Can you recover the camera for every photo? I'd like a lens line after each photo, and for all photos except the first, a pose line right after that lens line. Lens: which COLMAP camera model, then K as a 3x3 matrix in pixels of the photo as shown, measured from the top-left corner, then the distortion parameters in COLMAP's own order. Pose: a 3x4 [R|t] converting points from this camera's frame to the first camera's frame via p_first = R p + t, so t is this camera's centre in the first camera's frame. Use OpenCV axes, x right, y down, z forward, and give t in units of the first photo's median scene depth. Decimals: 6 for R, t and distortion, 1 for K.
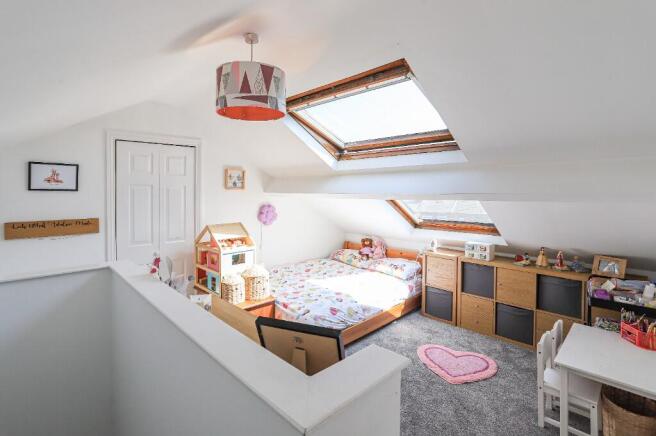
lens RADIAL K [[319.9, 0, 328.7], [0, 319.9, 189.7], [0, 0, 1]] dist [-0.050474, 0.026426]
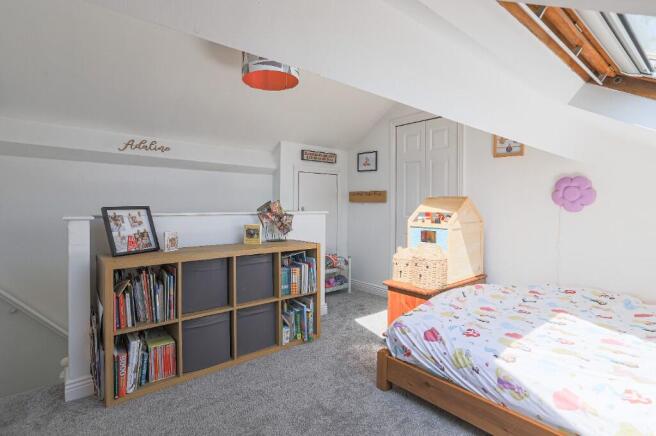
lens RADIAL K [[331.8, 0, 325.6], [0, 331.8, 205.9], [0, 0, 1]] dist [-0.054073, 0.028649]
pose [[-0.089599, 0.003217, -0.995973, 0.585416], [-0.009539, 0.999946, 0.004088, 0.137271], [0.995932, 0.009867, -0.089564, 0.803145]]
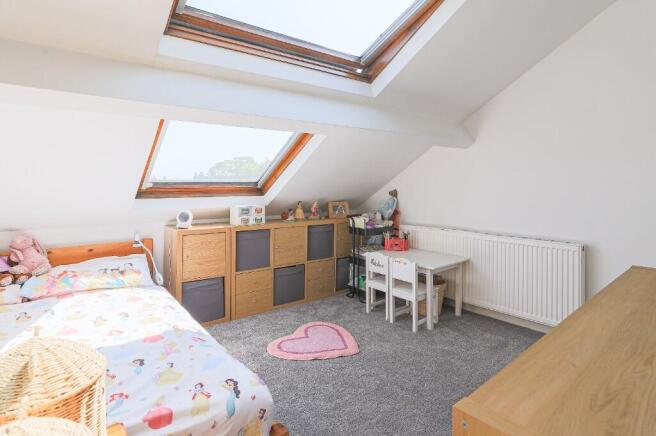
lens RADIAL K [[364.1, 0, 327.3], [0, 364.1, 181.7], [0, 0, 1]] dist [-0.000317, -0.000113]
pose [[0.105336, 0.004131, 0.994428, -0.471992], [0.000477, 0.999991, -0.004205, 0.122538], [-0.994437, 0.000917, 0.105333, 0.763266]]
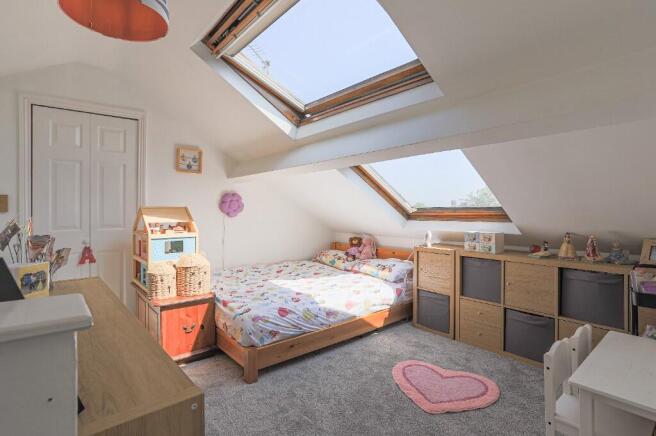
lens RADIAL K [[331.8, 0, 325.6], [0, 331.8, 205.9], [0, 0, 1]] dist [-0.054073, 0.028649]
pose [[0.996333, -0.005703, -0.085369, 0.177553], [0.004755, 0.999925, -0.011303, 0.123498], [0.085427, 0.010855, 0.996285, 0.188050]]
